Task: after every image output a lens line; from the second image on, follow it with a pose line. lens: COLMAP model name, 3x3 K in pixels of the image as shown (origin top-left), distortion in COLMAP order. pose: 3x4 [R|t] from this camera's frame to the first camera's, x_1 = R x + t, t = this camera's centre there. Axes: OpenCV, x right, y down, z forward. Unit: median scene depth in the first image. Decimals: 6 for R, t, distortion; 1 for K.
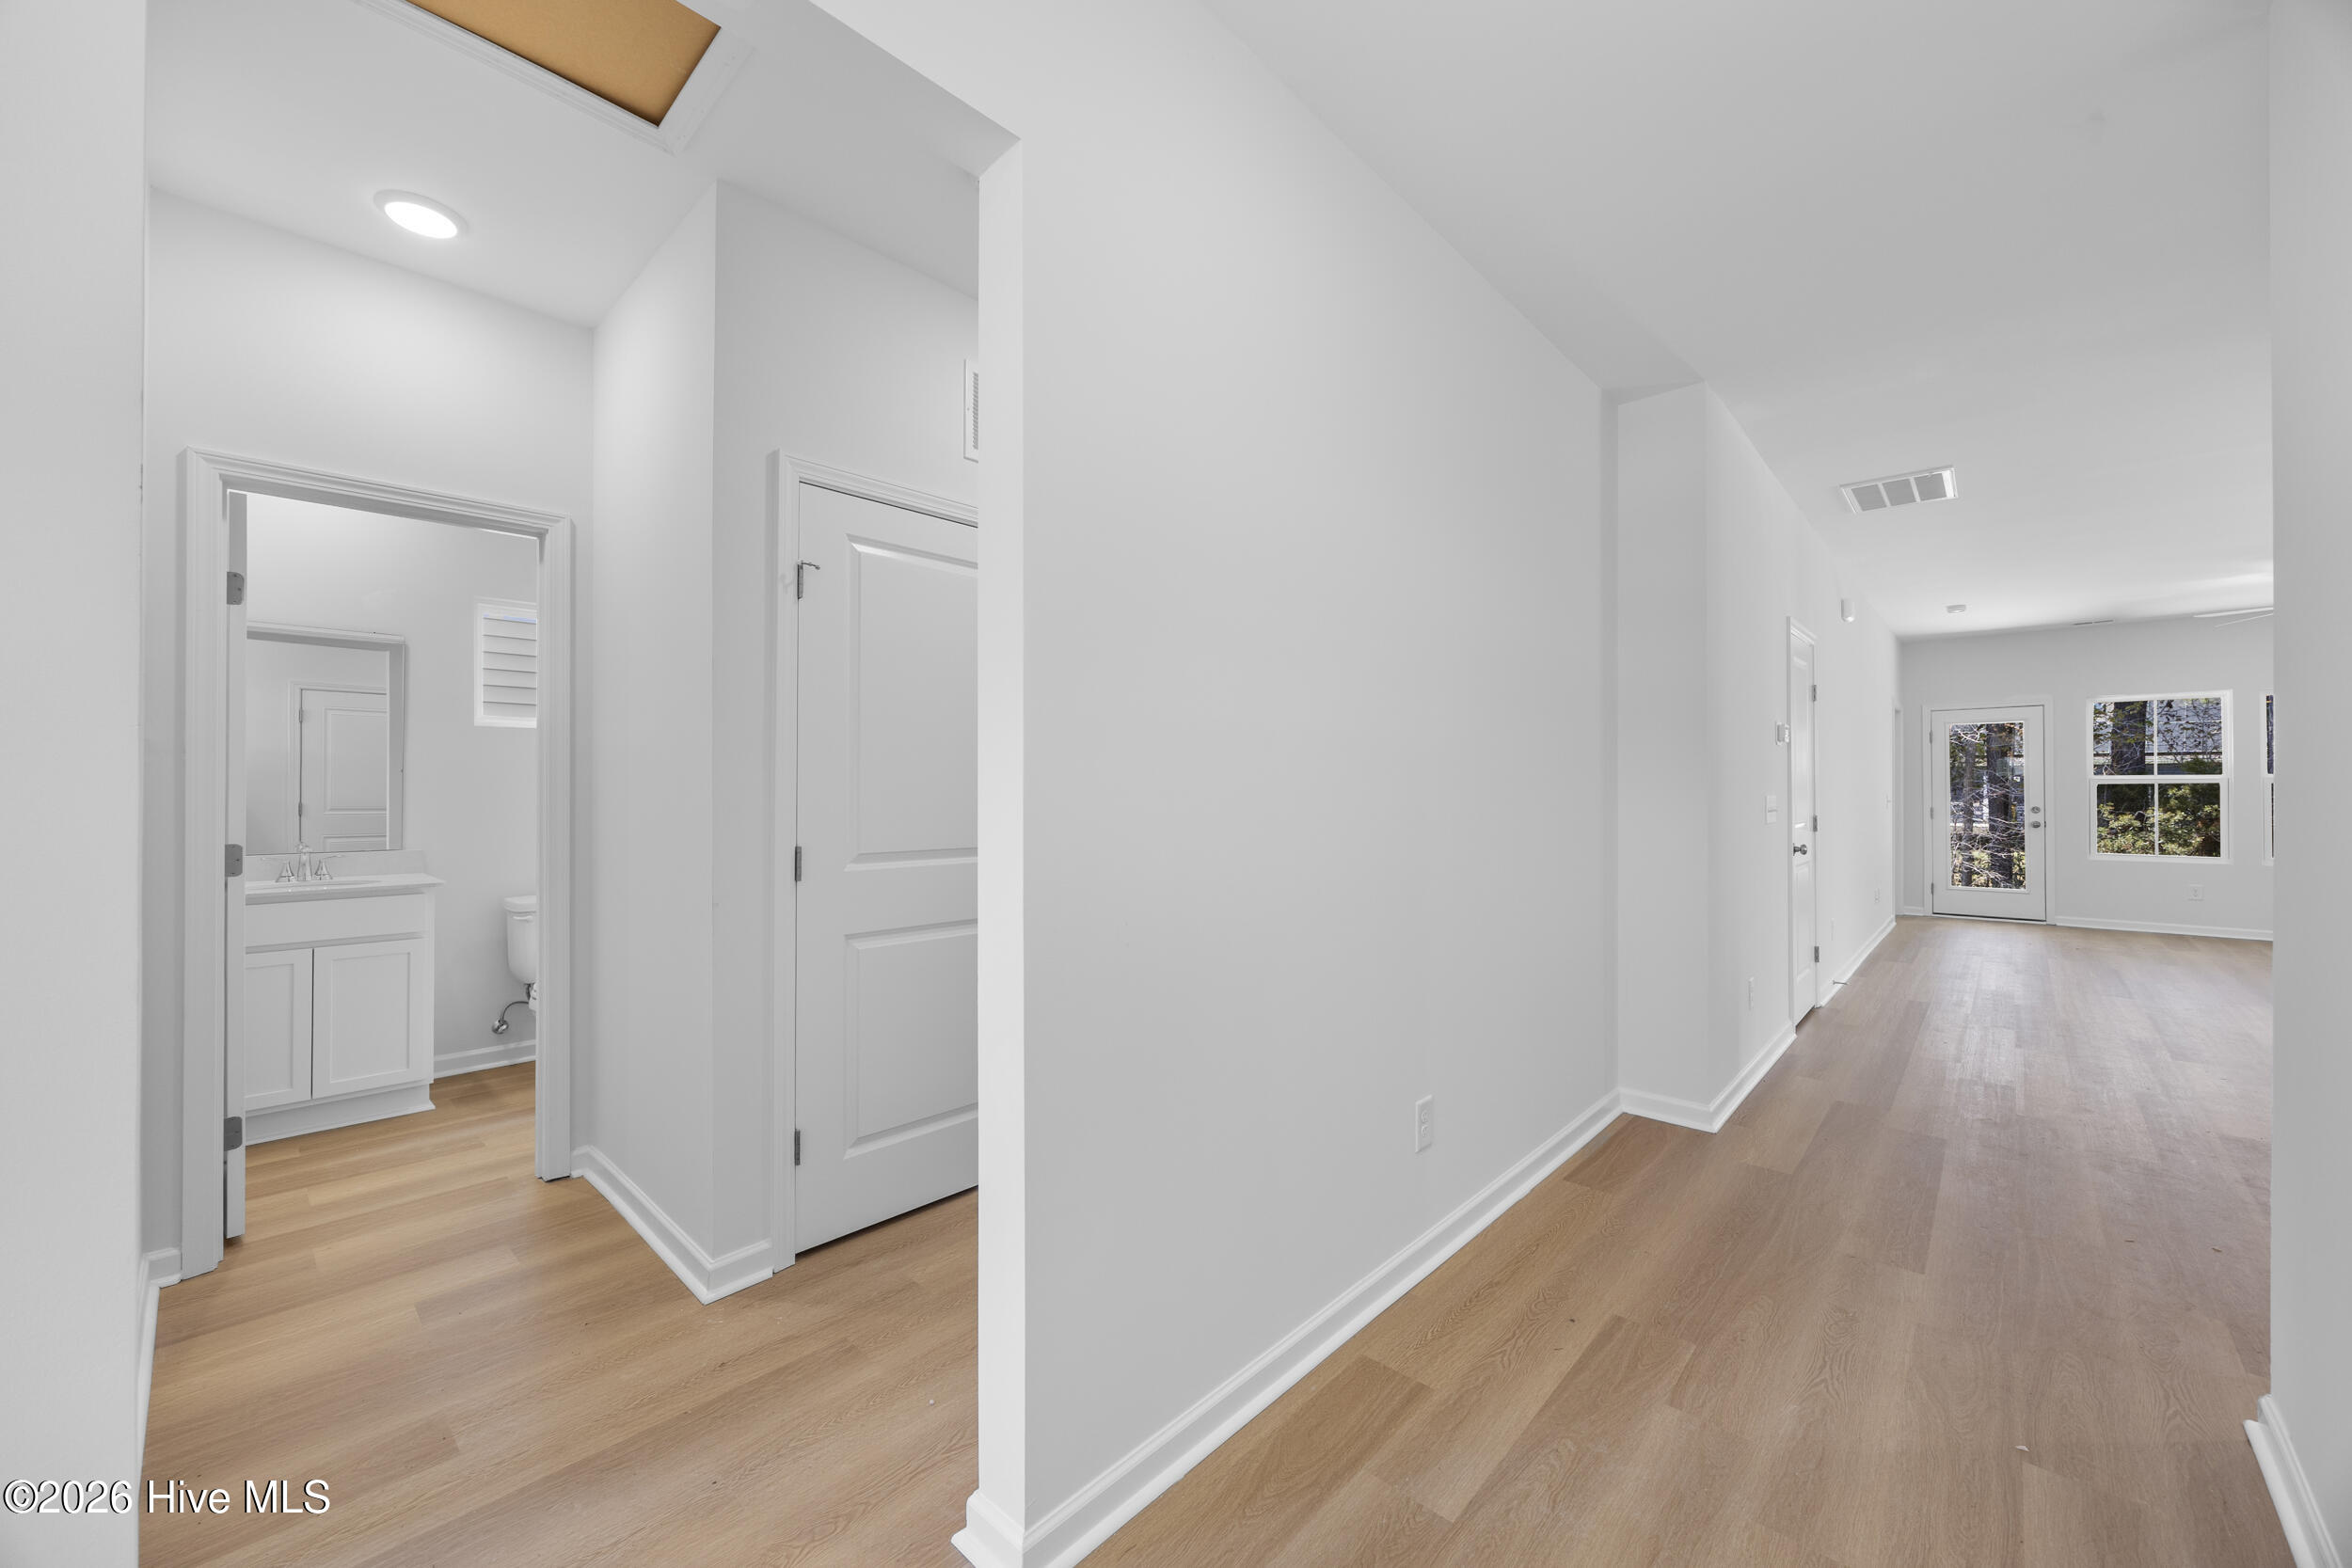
lens RADIAL K [[900.4, 0, 1169.0], [0, 900.4, 788.4], [0, 0, 1]] dist [-0.000780, 0.000246]
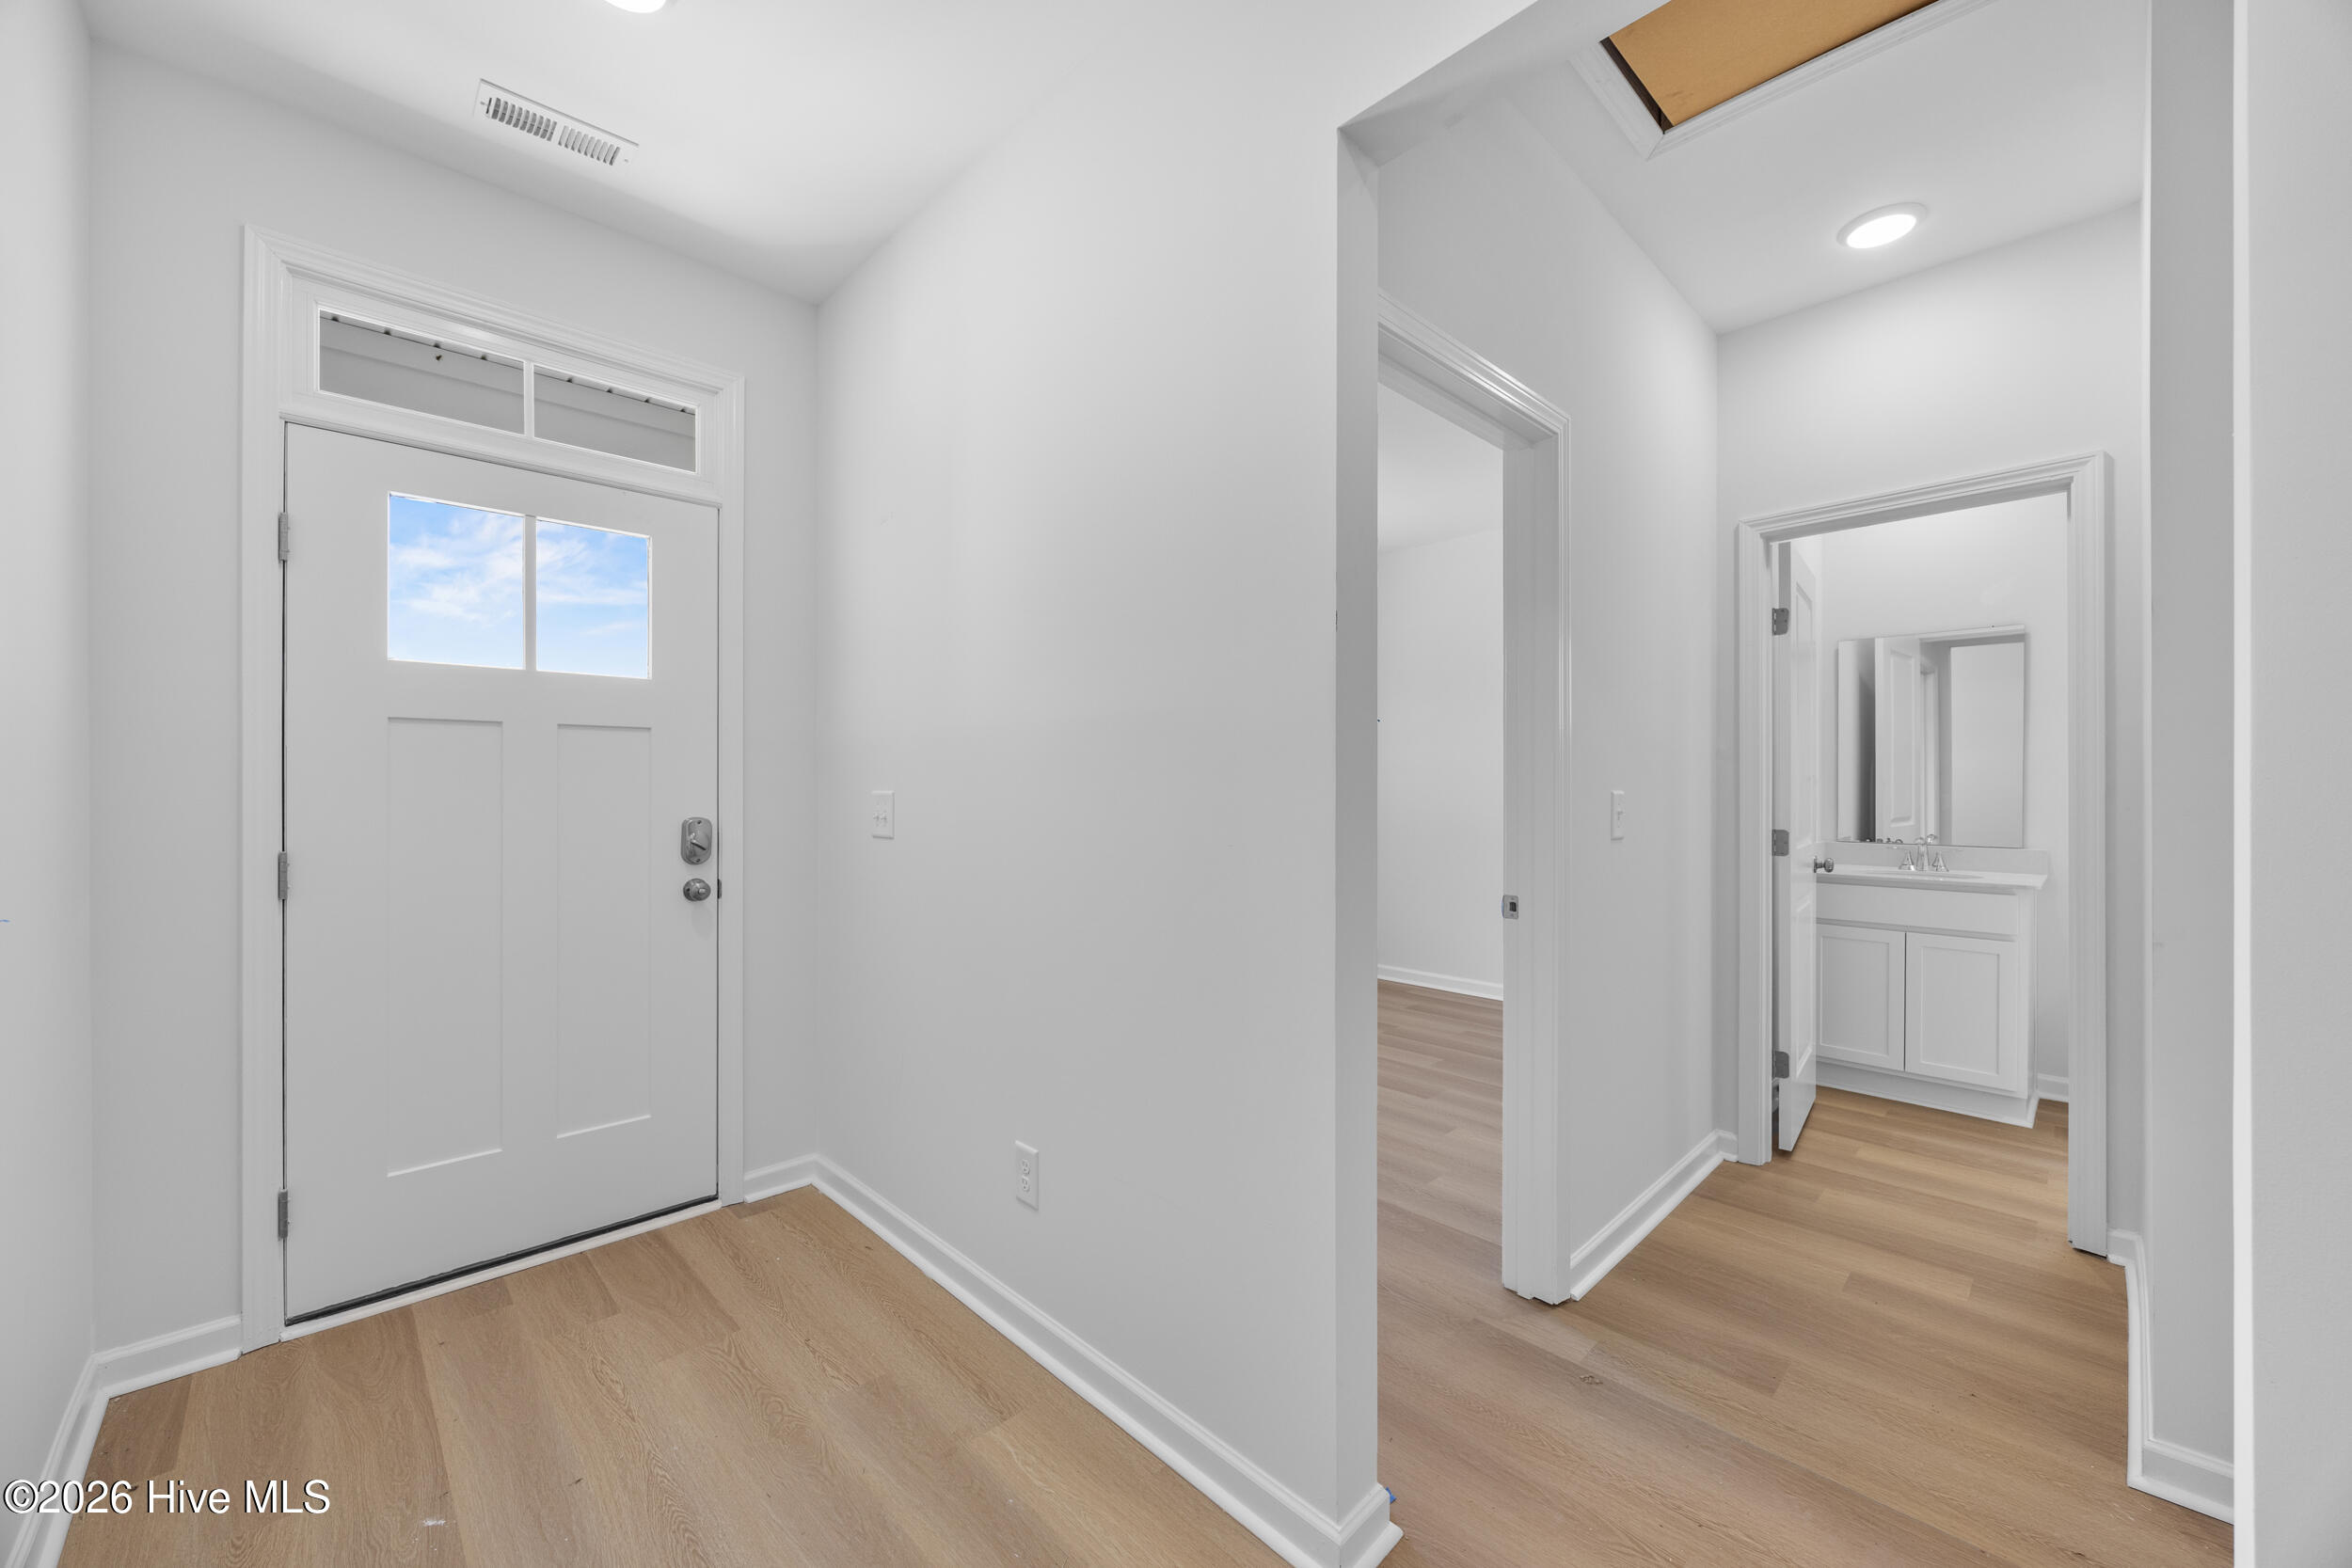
lens RADIAL K [[900.3, 0, 1167.7], [0, 900.3, 785.4], [0, 0, 1]] dist [-0.002163, 0.000138]
pose [[-0.055600, -0.000726, -0.998453, 0.175106], [0.000920, 0.999999, -0.000778, 0.001429], [0.998453, -0.000962, -0.055599, 0.174318]]
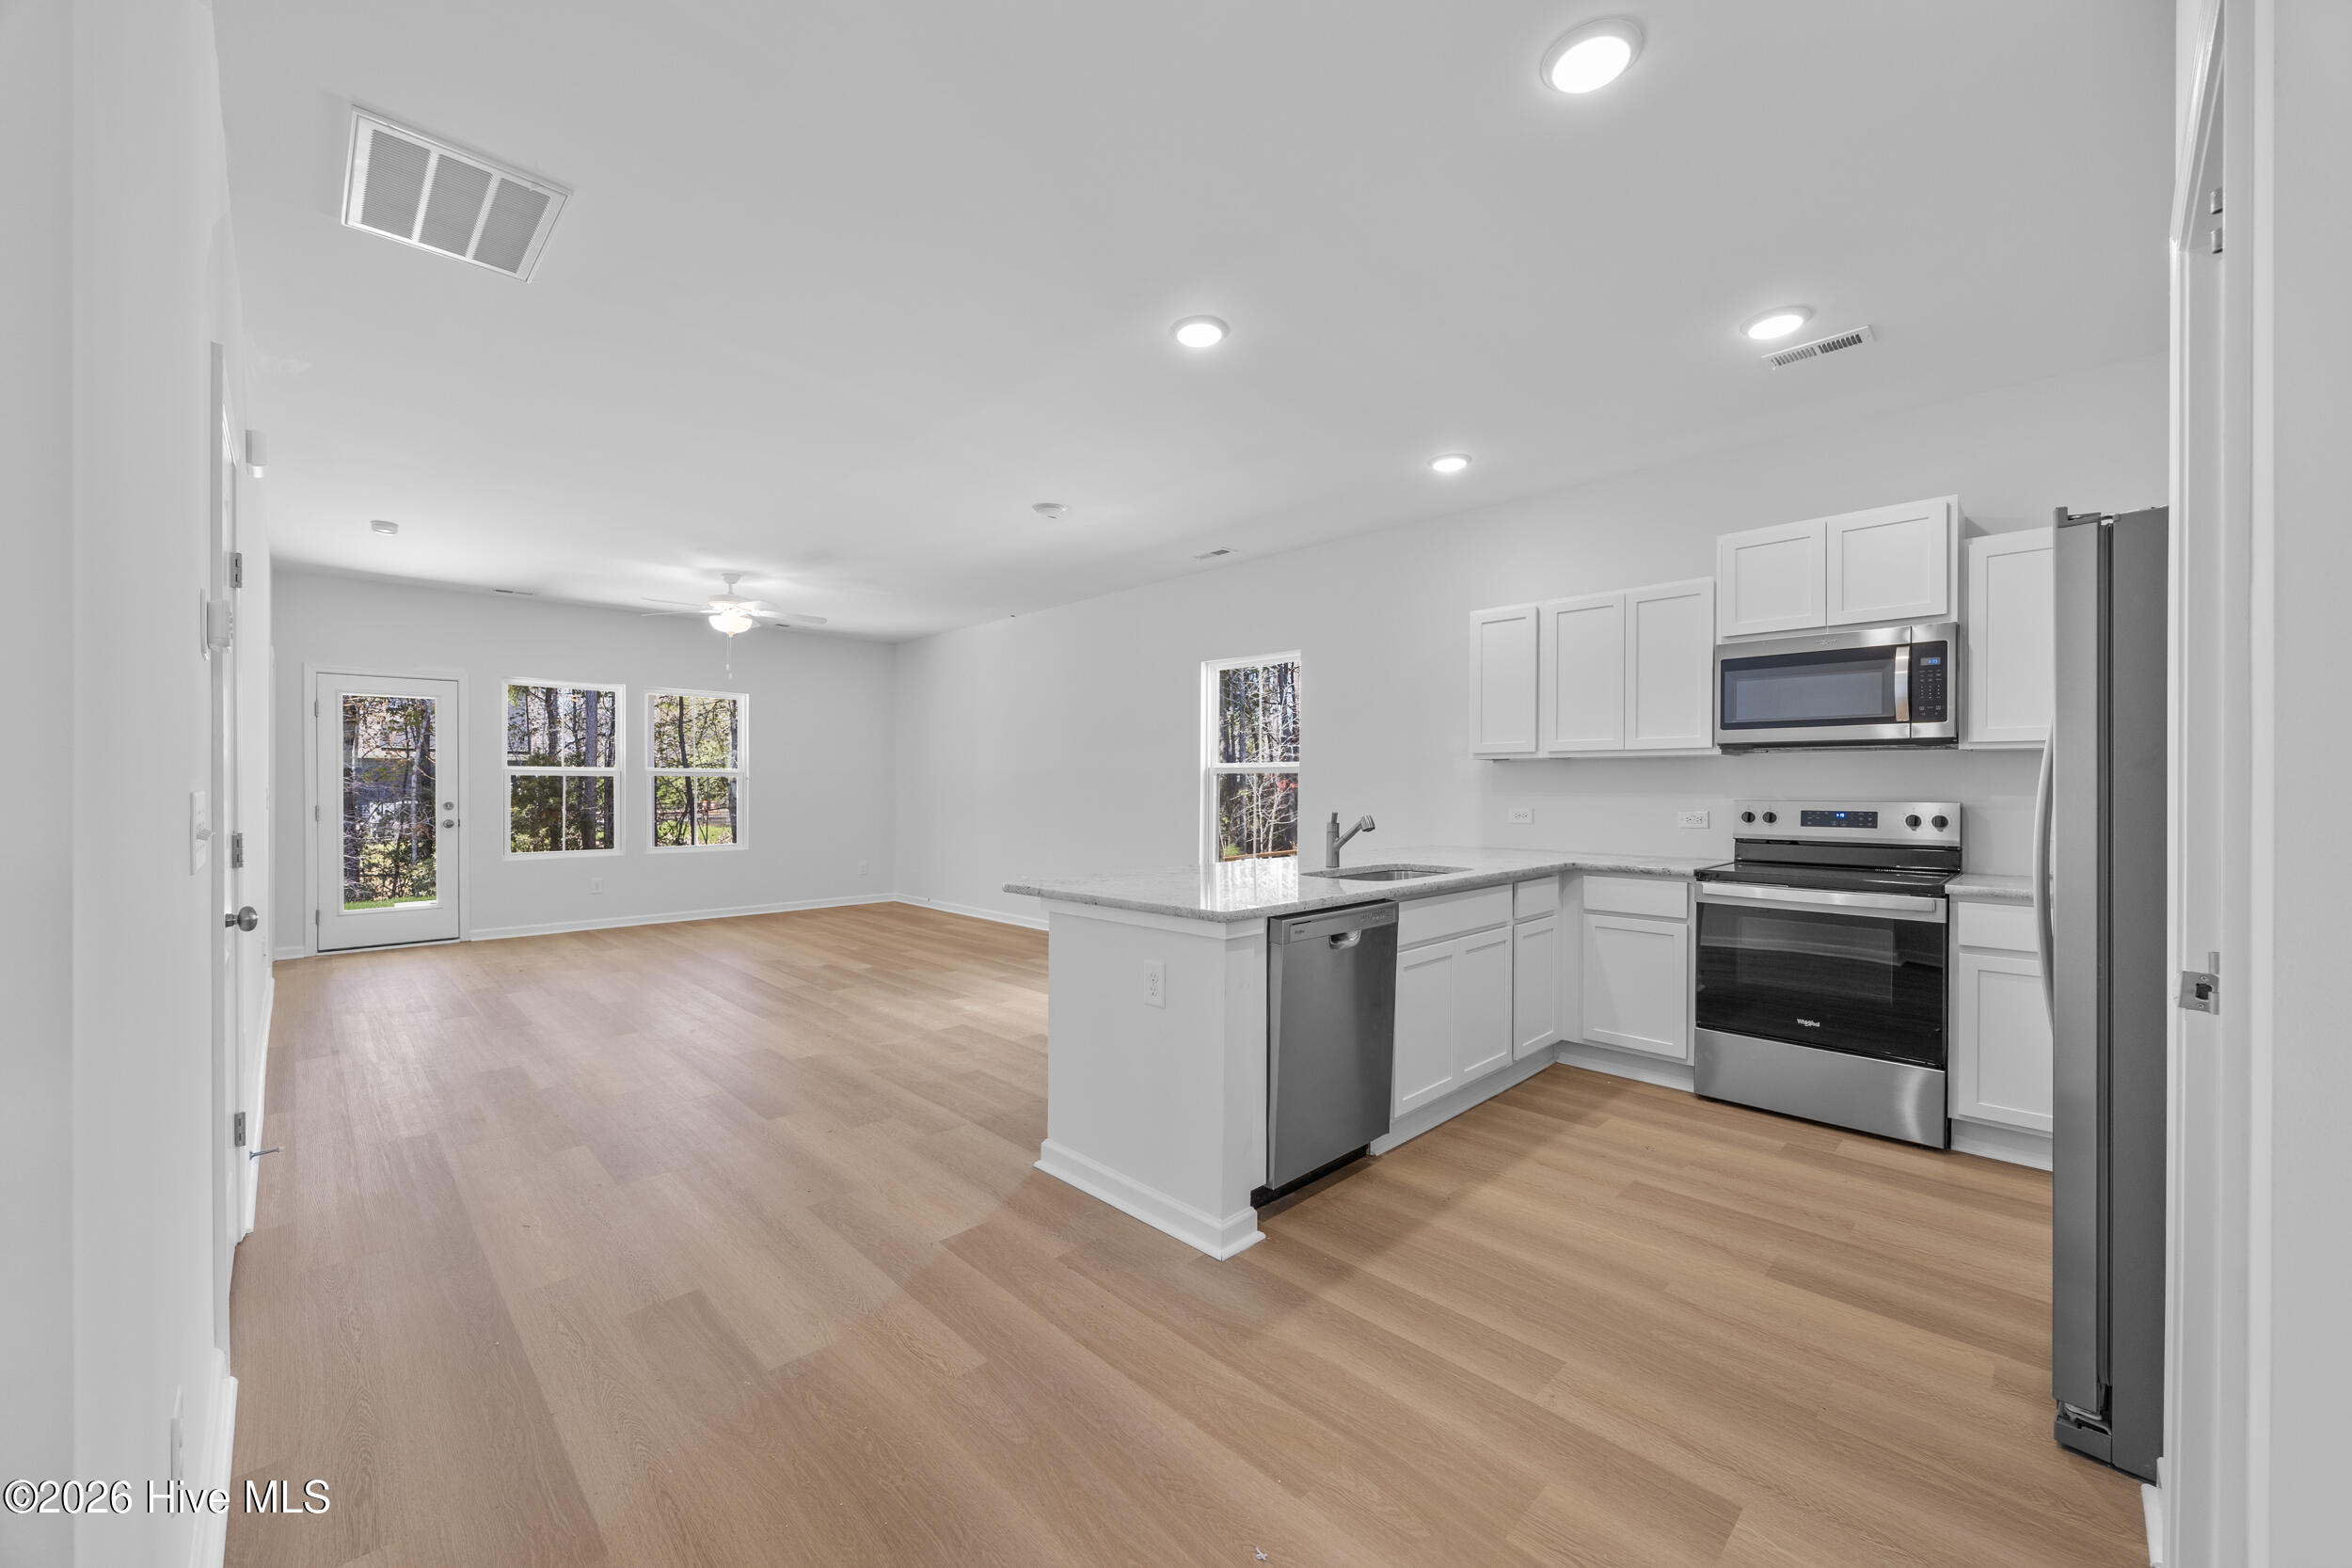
lens RADIAL K [[900.4, 0, 1169.0], [0, 900.4, 788.4], [0, 0, 1]] dist [-0.000780, 0.000246]
pose [[0.045669, -0.003378, 0.998951, 0.458558], [-0.003666, 0.999987, 0.003549, 0.005723], [-0.998950, -0.003824, 0.045656, 0.831860]]
